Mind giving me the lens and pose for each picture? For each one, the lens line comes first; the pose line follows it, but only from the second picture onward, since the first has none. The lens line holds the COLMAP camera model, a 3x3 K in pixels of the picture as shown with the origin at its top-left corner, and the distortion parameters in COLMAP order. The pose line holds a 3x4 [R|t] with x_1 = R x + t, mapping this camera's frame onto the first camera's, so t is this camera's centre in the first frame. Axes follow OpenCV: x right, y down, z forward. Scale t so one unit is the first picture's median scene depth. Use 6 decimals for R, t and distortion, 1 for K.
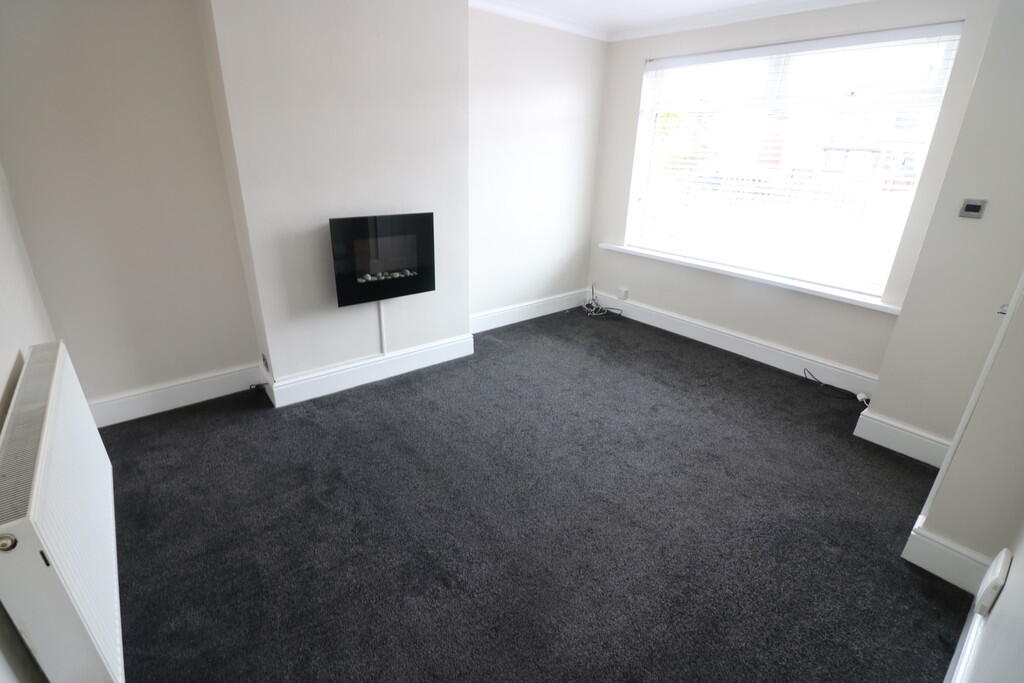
lens RADIAL K [[477.2, 0, 510.2], [0, 477.2, 331.5], [0, 0, 1]] dist [0.002128, -0.011409]
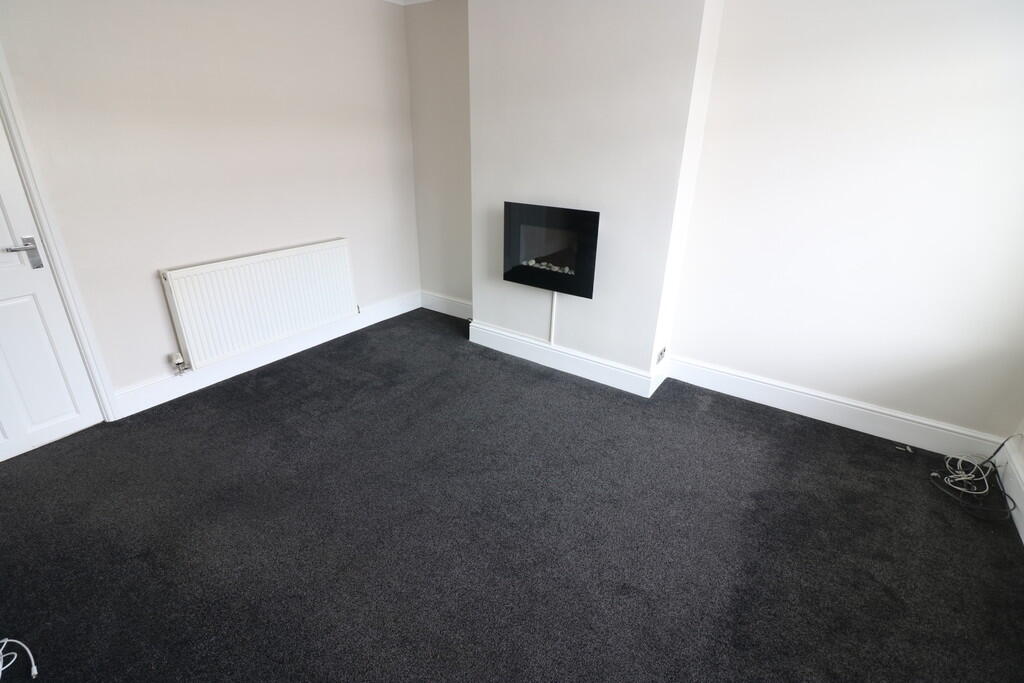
lens RADIAL K [[477.2, 0, 510.2], [0, 477.2, 331.5], [0, 0, 1]] dist [0.002128, -0.011409]
pose [[0.280081, 0.347024, -0.895058, 0.894426], [-0.354563, 0.903844, 0.239481, -0.274846], [0.892098, 0.250280, 0.376192, 0.780258]]
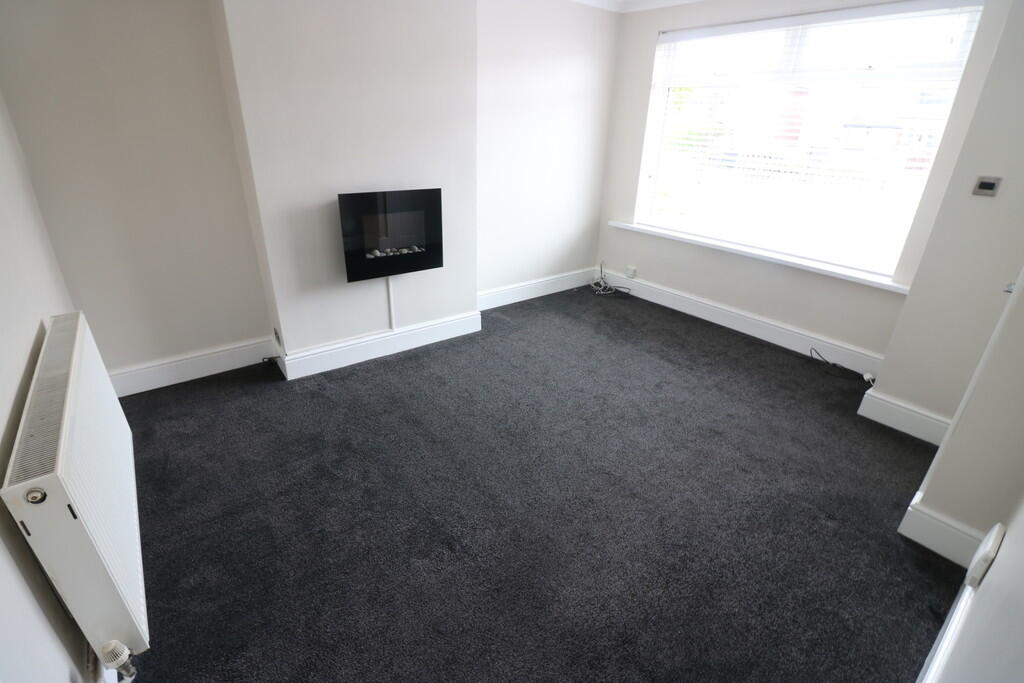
lens RADIAL K [[477.2, 0, 510.2], [0, 477.2, 331.5], [0, 0, 1]] dist [0.002128, -0.011409]
pose [[0.999747, 0.009668, -0.020305, 0.009070], [-0.008795, 0.999051, 0.042648, 0.008796], [0.020698, -0.042459, 0.998884, -0.014063]]
